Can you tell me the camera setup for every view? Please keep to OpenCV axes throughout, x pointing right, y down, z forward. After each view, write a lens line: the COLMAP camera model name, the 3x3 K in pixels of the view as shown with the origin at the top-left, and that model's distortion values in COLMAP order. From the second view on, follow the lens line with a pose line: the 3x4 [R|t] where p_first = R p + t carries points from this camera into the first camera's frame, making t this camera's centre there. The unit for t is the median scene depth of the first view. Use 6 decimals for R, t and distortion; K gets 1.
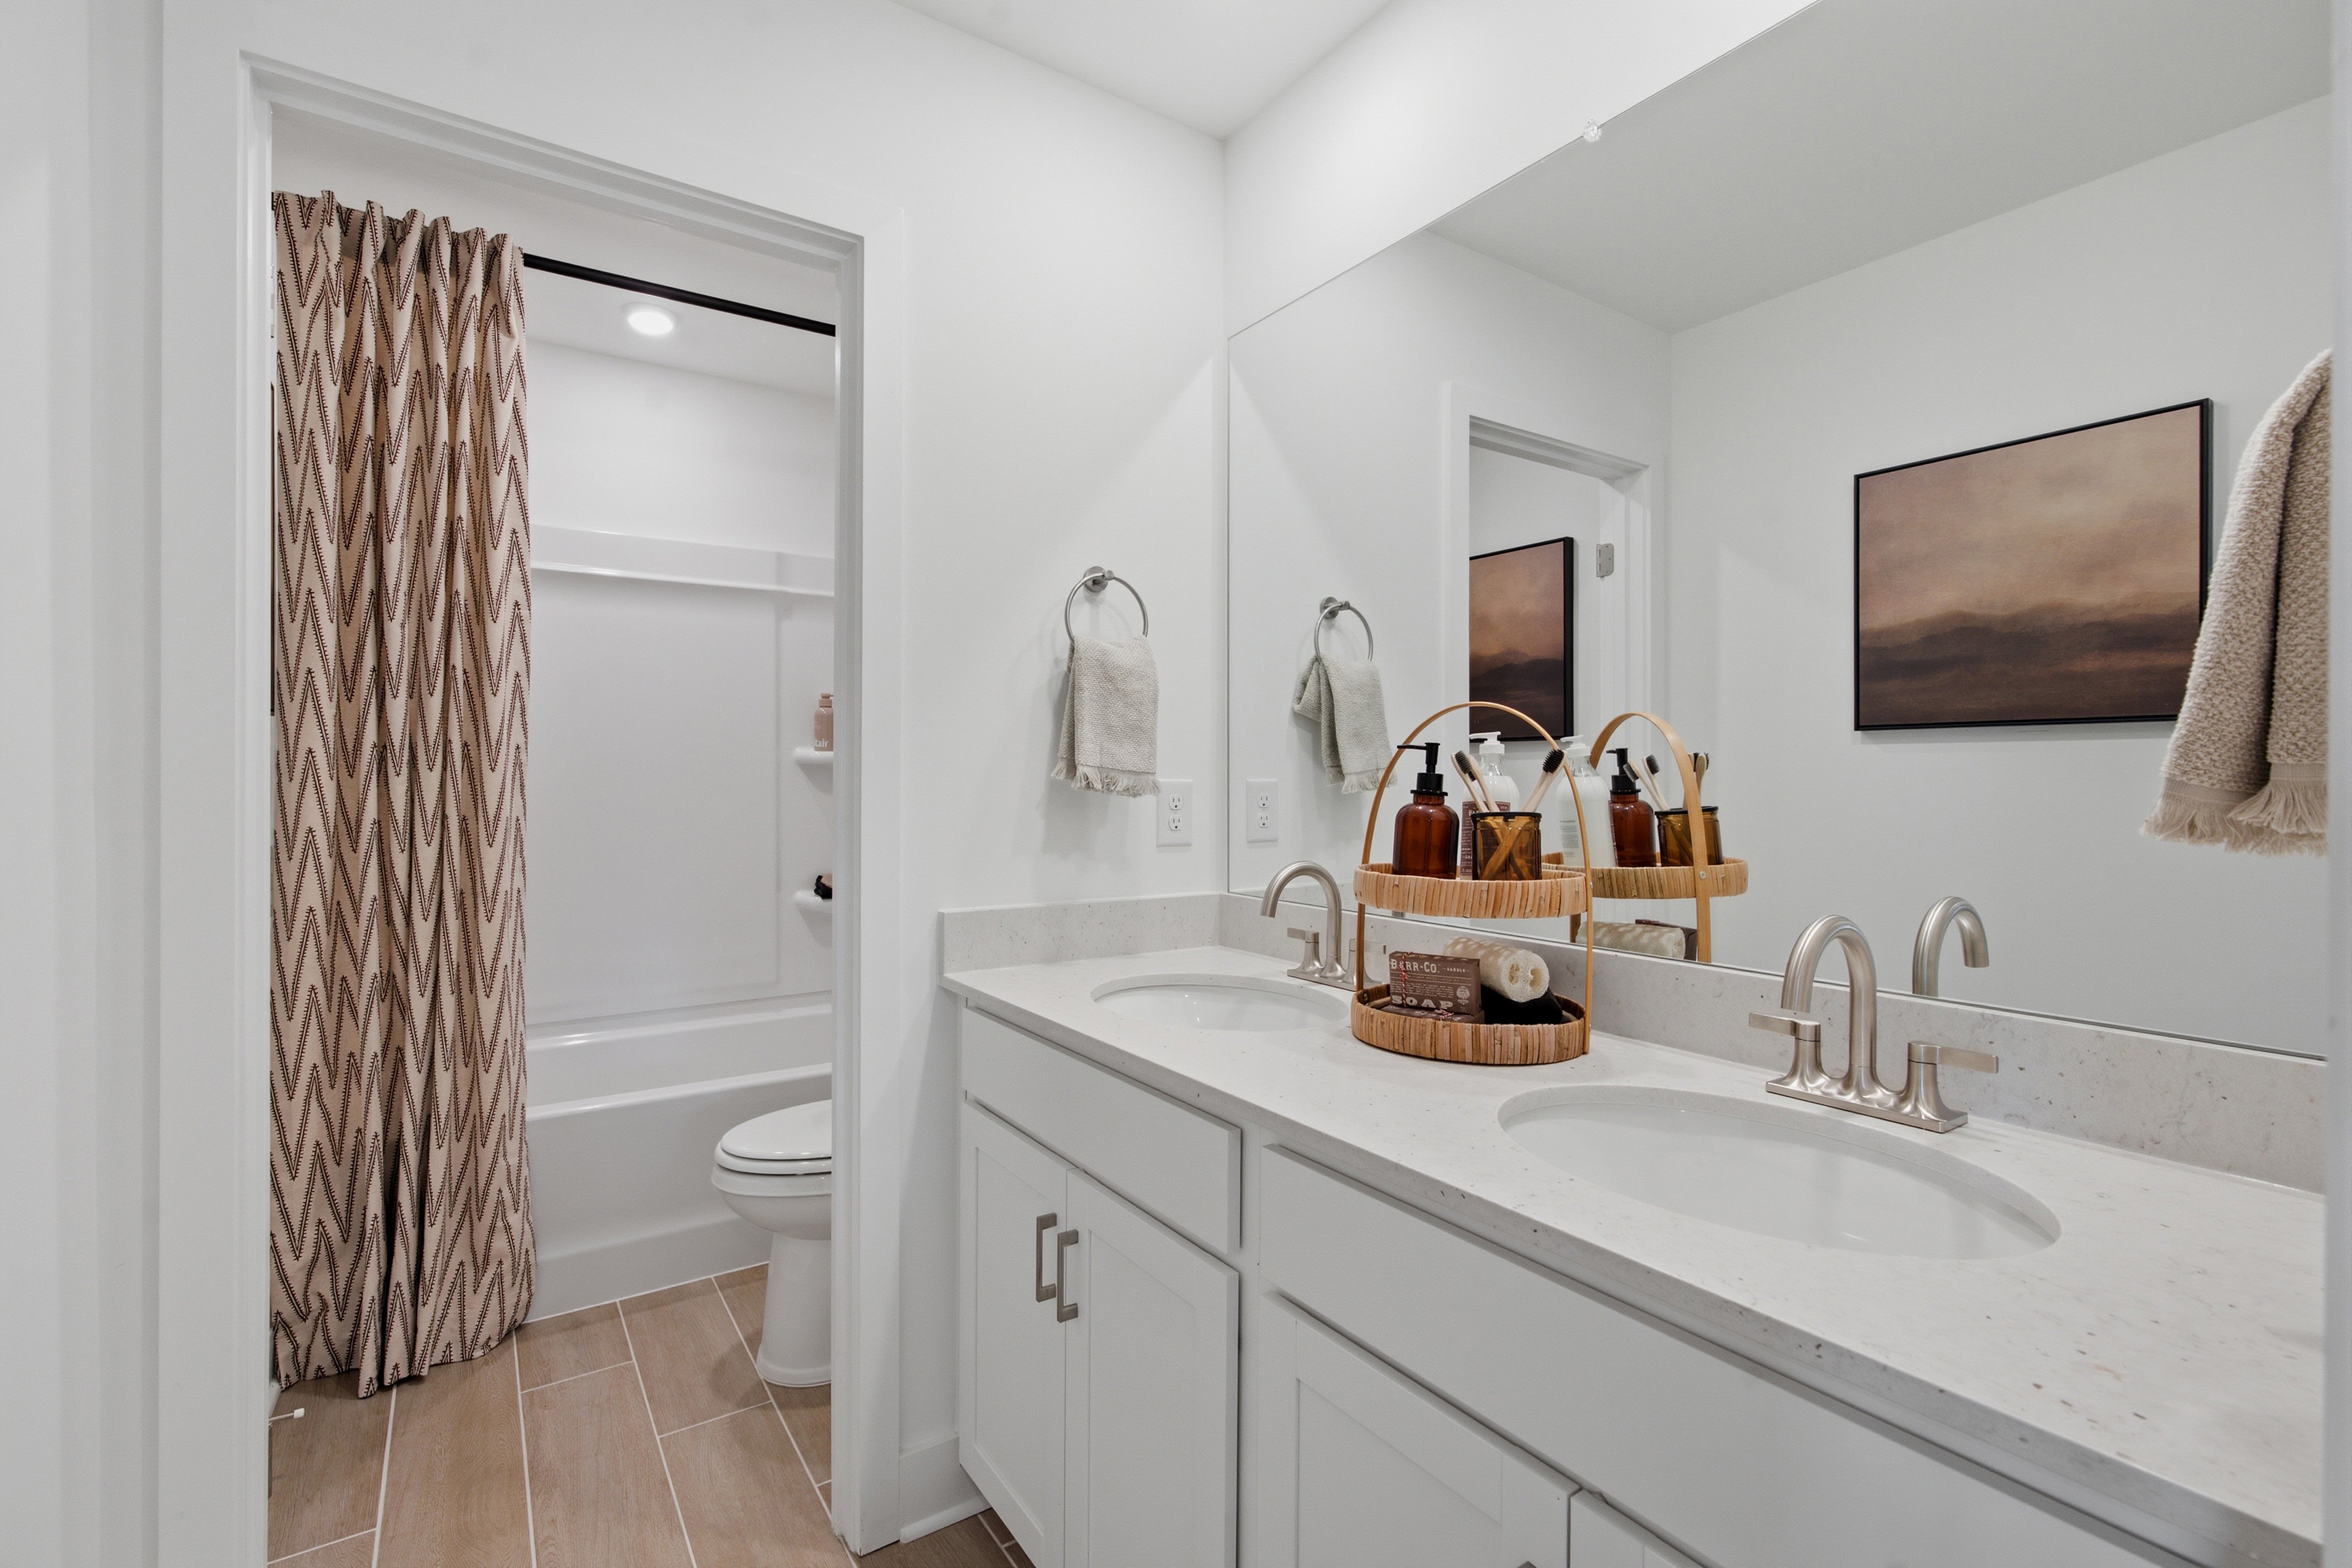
lens RADIAL K [[1059.6, 0, 1175.3], [0, 1059.6, 783.9], [0, 0, 1]] dist [0.009224, 0.001022]
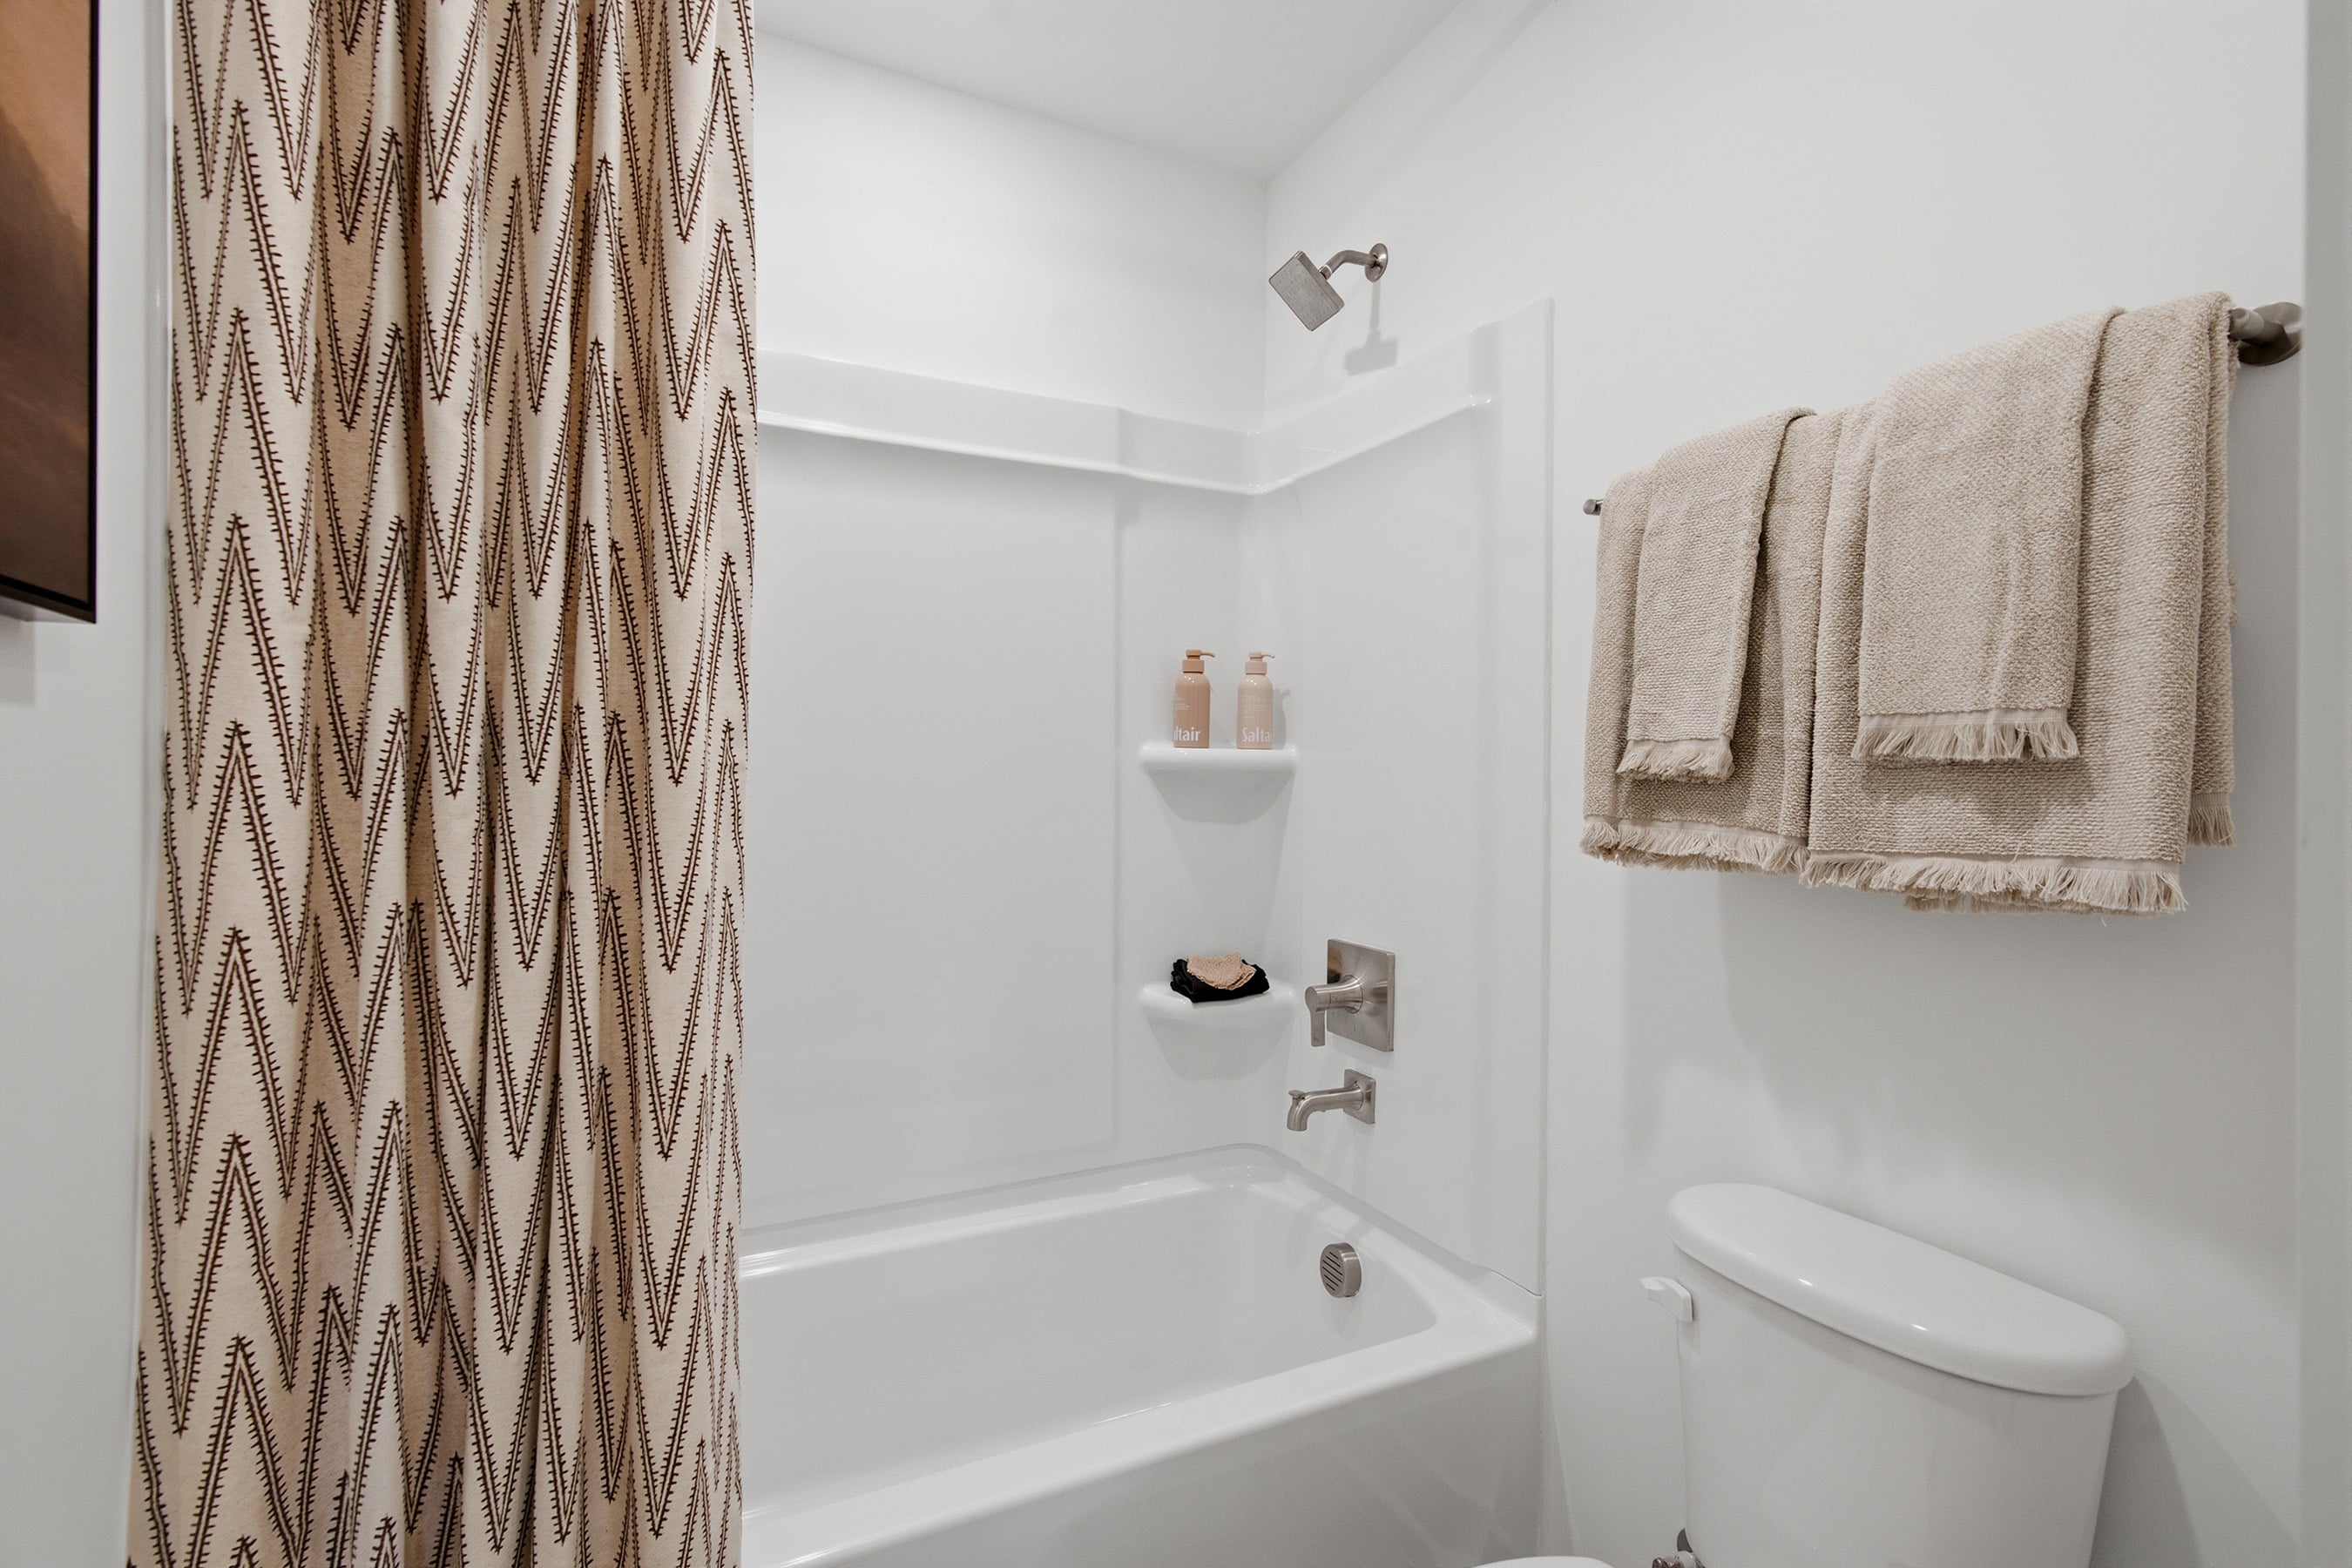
lens RADIAL K [[1059.7, 0, 1169.8], [0, 1059.7, 784.8], [0, 0, 1]] dist [0.009224, 0.001022]
pose [[0.992725, 0.000774, -0.120404, -0.406295], [-0.001891, 0.999956, -0.009162, -0.007818], [0.120391, 0.009323, 0.992683, 0.621320]]
